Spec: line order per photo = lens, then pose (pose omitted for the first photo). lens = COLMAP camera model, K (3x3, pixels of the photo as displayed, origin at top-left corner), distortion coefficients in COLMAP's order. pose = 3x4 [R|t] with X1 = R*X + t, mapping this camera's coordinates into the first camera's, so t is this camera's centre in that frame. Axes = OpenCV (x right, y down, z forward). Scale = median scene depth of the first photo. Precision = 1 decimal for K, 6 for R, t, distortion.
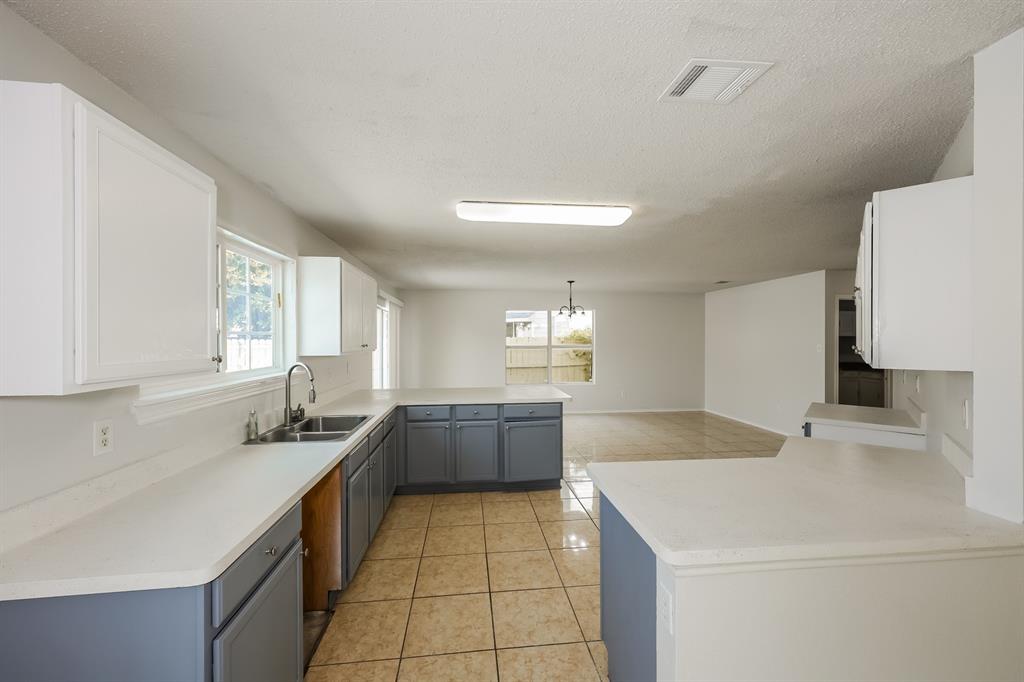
lens RADIAL K [[412.0, 0, 510.1], [0, 412.0, 340.6], [0, 0, 1]] dist [0.002285, 0.000387]
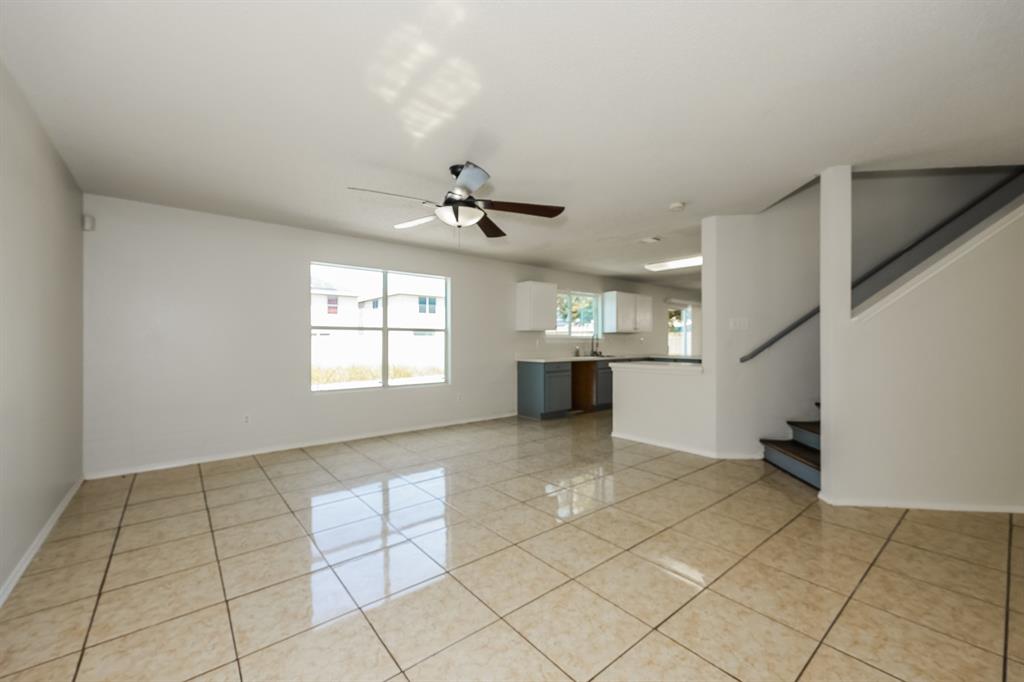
lens RADIAL K [[412.0, 0, 510.1], [0, 412.0, 340.6], [0, 0, 1]] dist [0.002285, 0.000387]
pose [[0.547539, 0.001372, -0.836779, 0.592294], [-0.007305, 0.999968, -0.003141, 0.047292], [0.836748, 0.007832, 0.547532, -0.392494]]
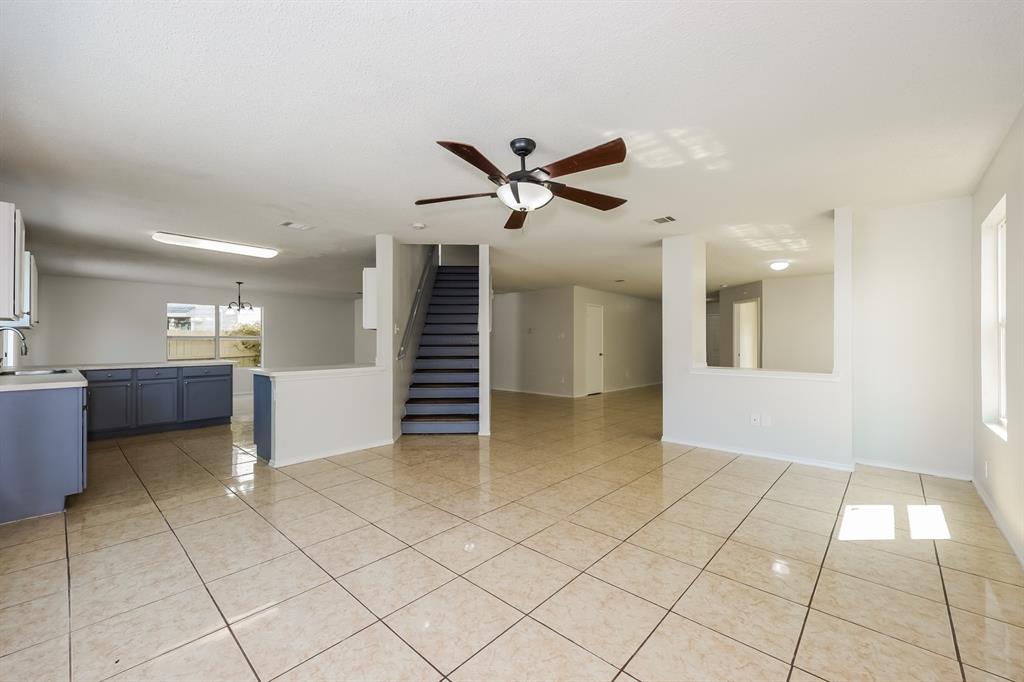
lens RADIAL K [[412.0, 0, 510.1], [0, 412.0, 340.6], [0, 0, 1]] dist [0.002285, 0.000387]
pose [[0.747781, 0.004551, 0.663929, -0.067923], [0.003348, 0.999938, -0.010626, 0.048079], [-0.663937, 0.010168, 0.747720, -0.472674]]
